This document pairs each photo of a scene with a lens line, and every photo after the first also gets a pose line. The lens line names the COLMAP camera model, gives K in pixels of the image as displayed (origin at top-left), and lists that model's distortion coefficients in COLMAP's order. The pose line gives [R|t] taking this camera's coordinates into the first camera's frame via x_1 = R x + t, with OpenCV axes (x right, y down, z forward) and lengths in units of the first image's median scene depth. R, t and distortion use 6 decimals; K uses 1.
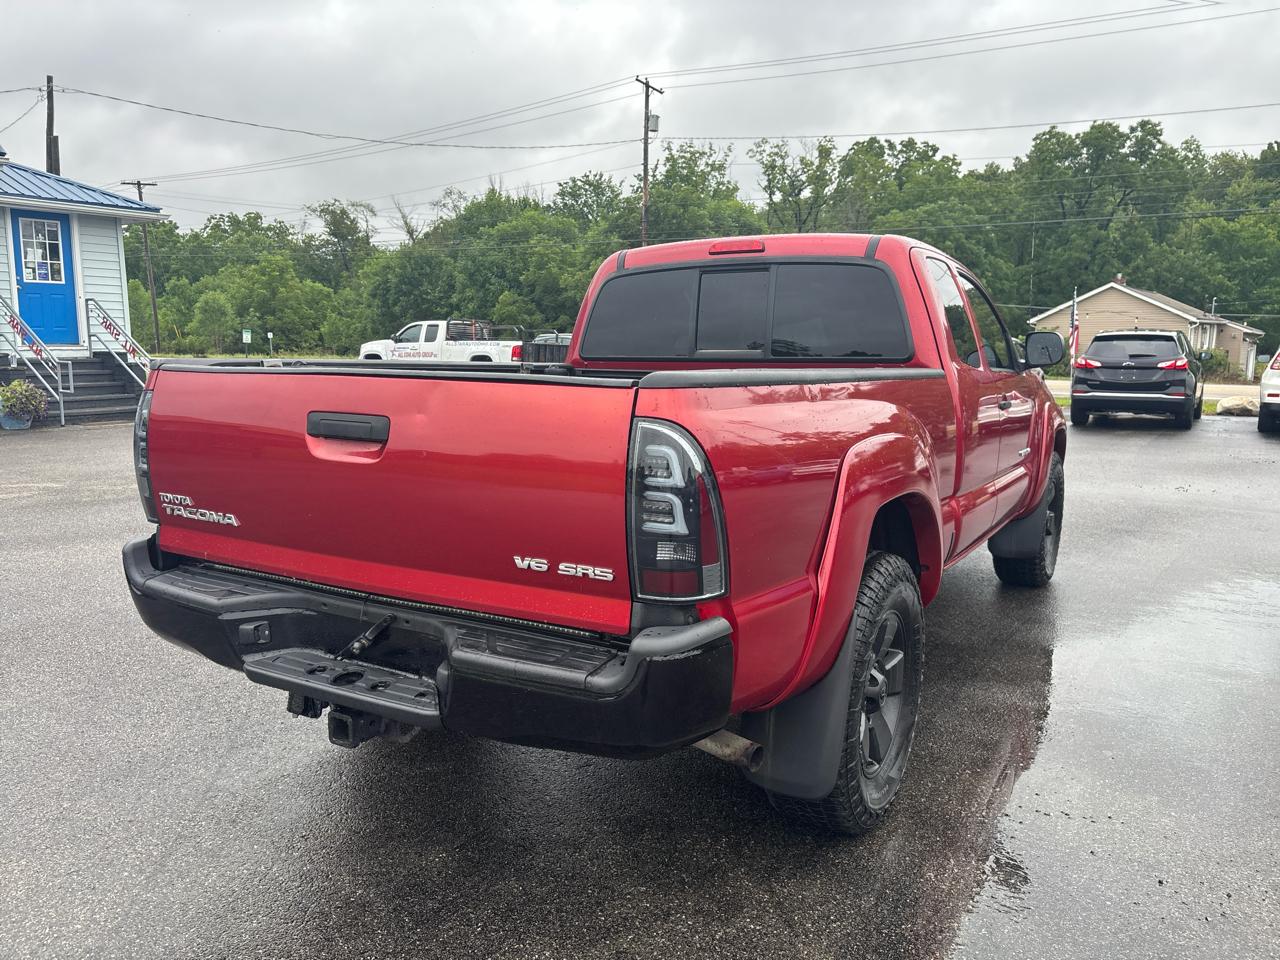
lens RADIAL K [[978.3, 0, 616.8], [0, 978.3, 476.0], [0, 0, 1]] dist [0.038866, -0.052387]
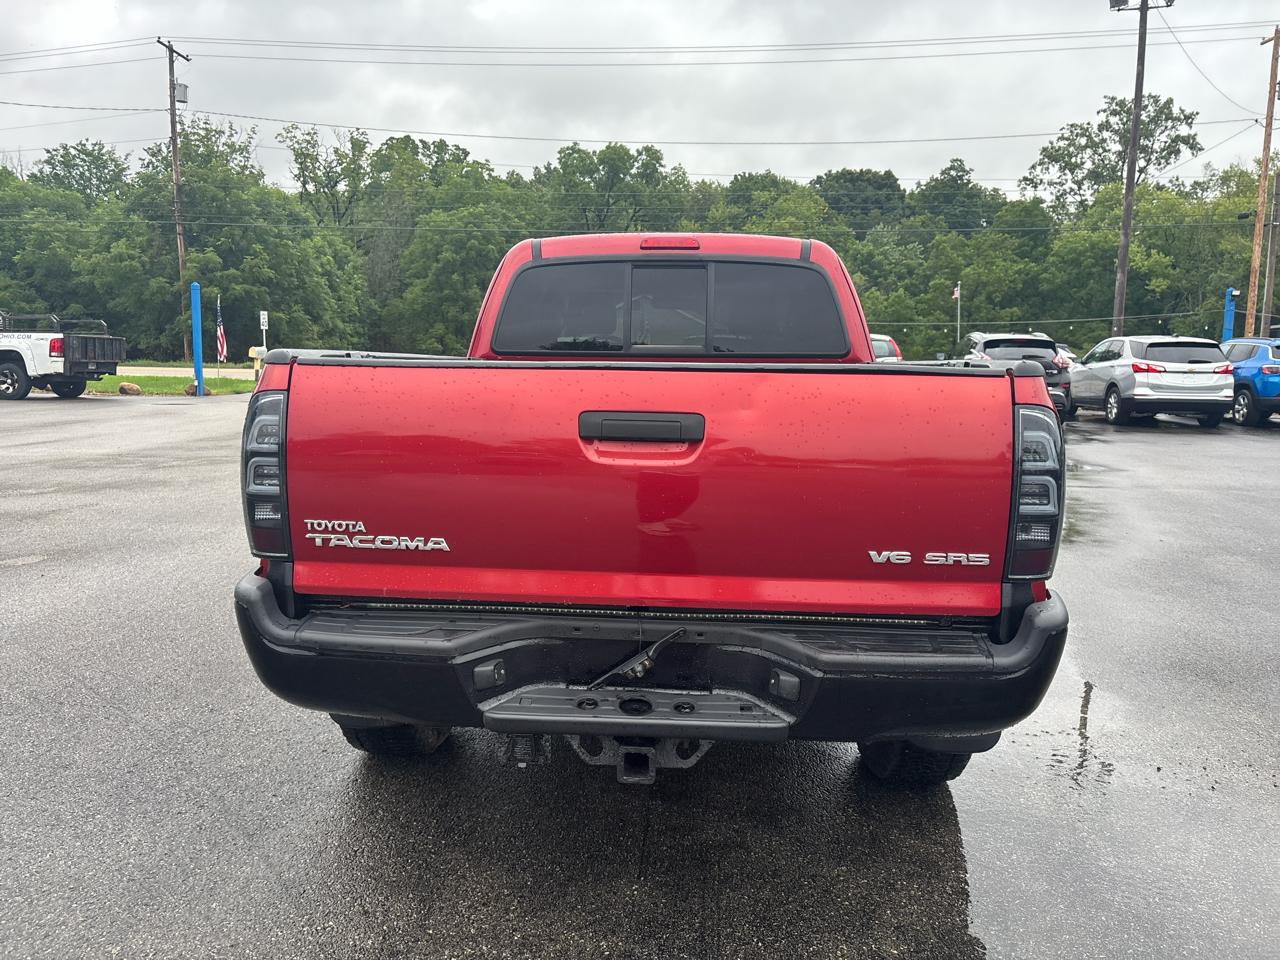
lens RADIAL K [[978.3, 0, 629.5], [0, 978.3, 490.8], [0, 0, 1]] dist [0.038866, -0.052387]
pose [[0.887702, -0.060410, 0.456439, -0.098742], [0.052704, 0.998171, 0.029607, -0.002646], [-0.457392, -0.002226, 0.889262, 0.030013]]
